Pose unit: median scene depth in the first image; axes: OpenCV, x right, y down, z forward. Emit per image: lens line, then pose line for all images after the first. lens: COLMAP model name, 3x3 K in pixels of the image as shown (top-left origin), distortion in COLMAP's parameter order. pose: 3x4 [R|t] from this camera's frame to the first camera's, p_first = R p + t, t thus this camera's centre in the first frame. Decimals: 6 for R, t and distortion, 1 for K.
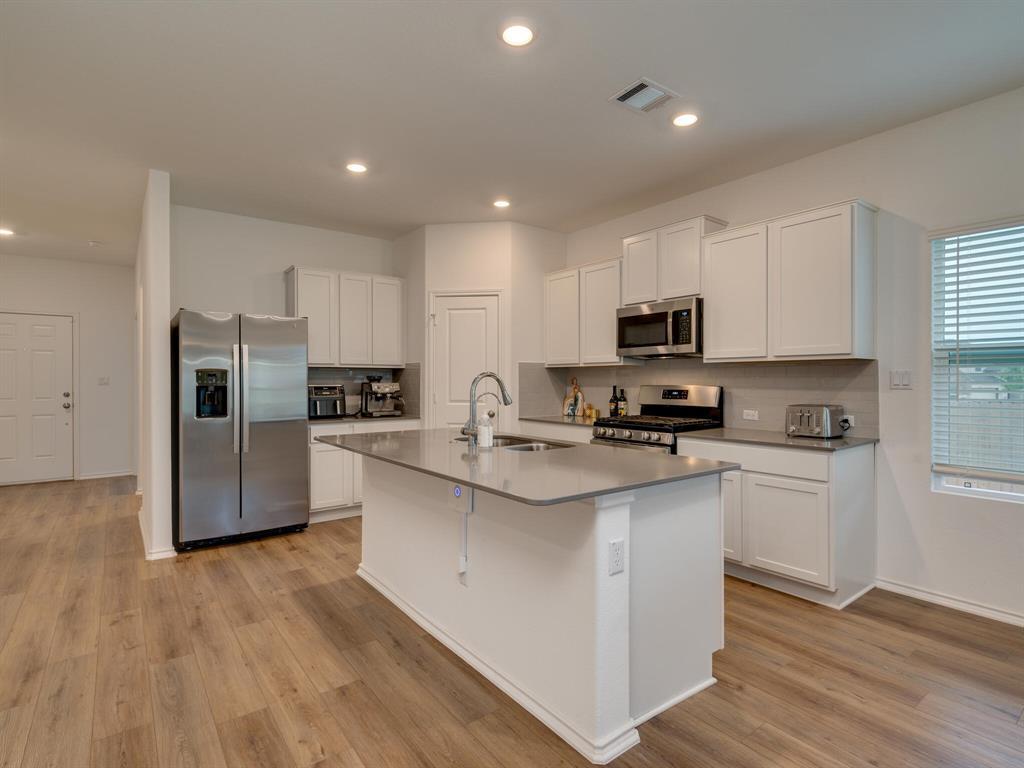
lens RADIAL K [[531.8, 0, 517.4], [0, 531.8, 384.8], [0, 0, 1]] dist [-0.002666, -0.000622]
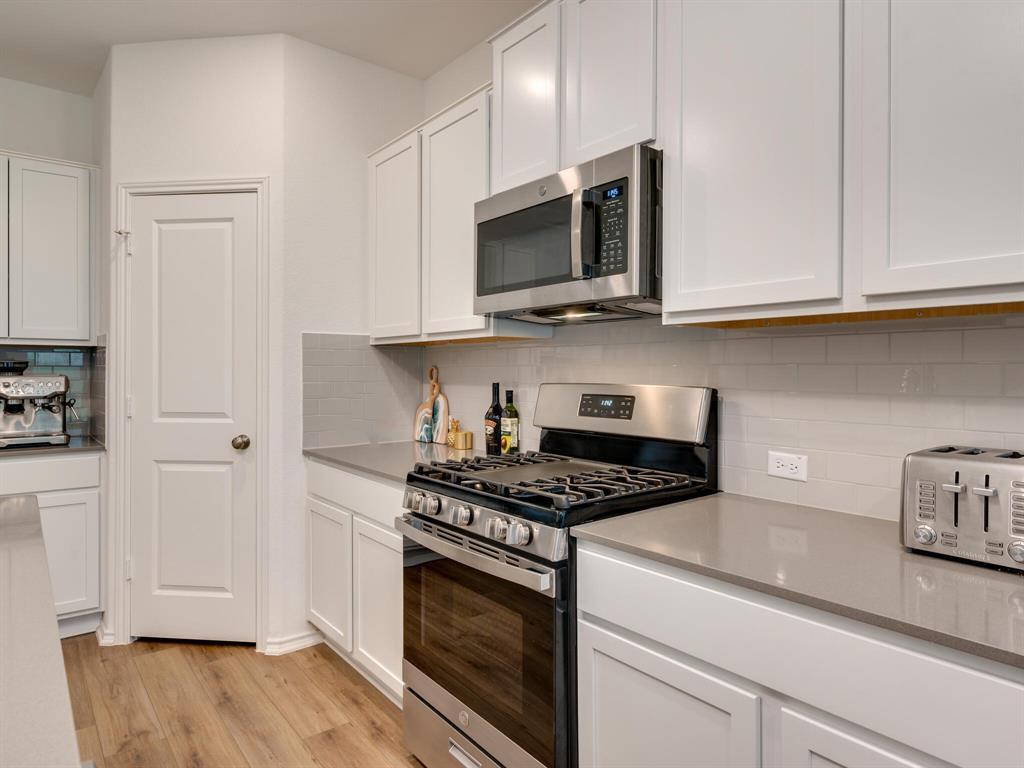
lens RADIAL K [[641.9, 0, 529.4], [0, 641.9, 373.1], [0, 0, 1]] dist [-0.004179, -0.001508]
pose [[0.998954, 0.000805, 0.045718, 0.230997], [-0.000653, 0.999994, -0.003340, -0.006238], [-0.045720, 0.003306, 0.998949, 0.544271]]
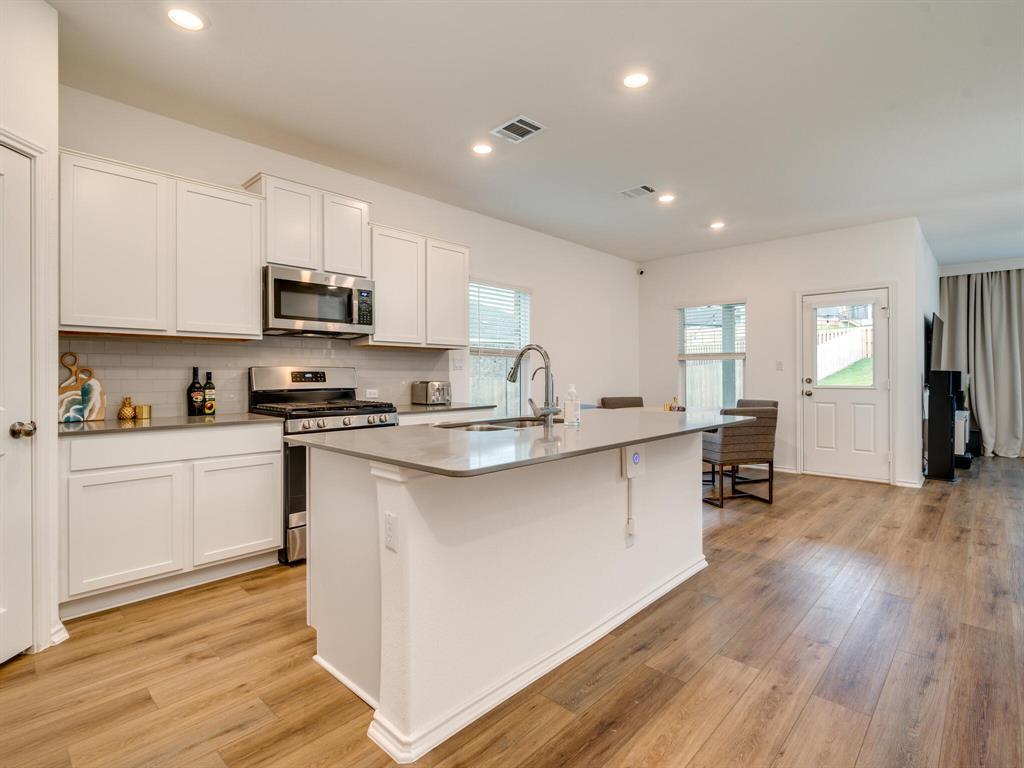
lens RADIAL K [[526.6, 0, 496.6], [0, 526.6, 374.7], [0, 0, 1]] dist [-0.003521, 0.000623]
pose [[-0.166529, 0.002975, 0.986032, -0.685540], [0.011074, 0.999938, -0.001147, 0.020289], [-0.985974, 0.010728, -0.166551, 0.900706]]
